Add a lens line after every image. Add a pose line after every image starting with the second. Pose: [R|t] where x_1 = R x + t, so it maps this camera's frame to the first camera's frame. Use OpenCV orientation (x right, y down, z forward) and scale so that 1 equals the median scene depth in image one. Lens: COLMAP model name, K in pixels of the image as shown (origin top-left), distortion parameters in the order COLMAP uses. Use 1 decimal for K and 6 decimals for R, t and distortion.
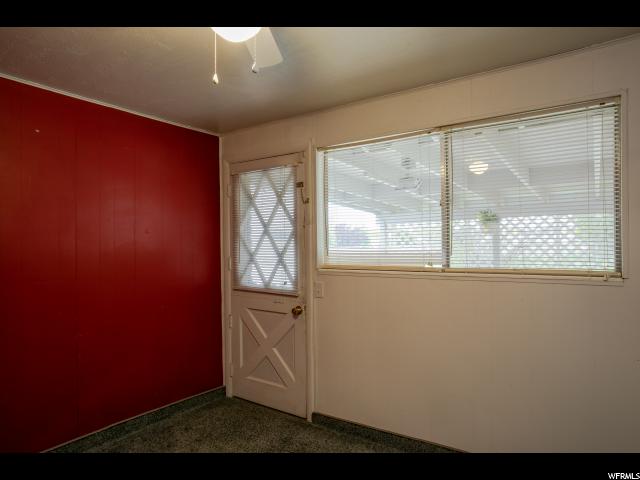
lens RADIAL K [[401.0, 0, 321.6], [0, 401.0, 242.4], [0, 0, 1]] dist [-0.005384, 0.006013]
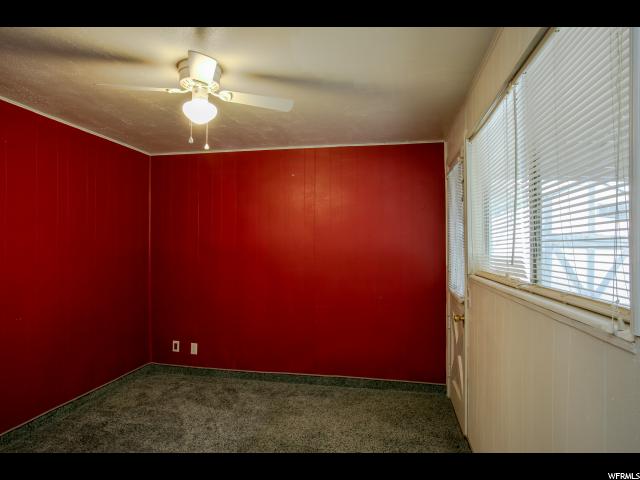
lens RADIAL K [[401.0, 0, 321.8], [0, 401.0, 239.8], [0, 0, 1]] dist [-0.005384, 0.006013]
pose [[0.433141, -0.003648, -0.901319, 0.633449], [-0.000974, 0.999989, -0.004516, -0.008470], [0.901326, 0.002834, 0.433133, 0.315130]]
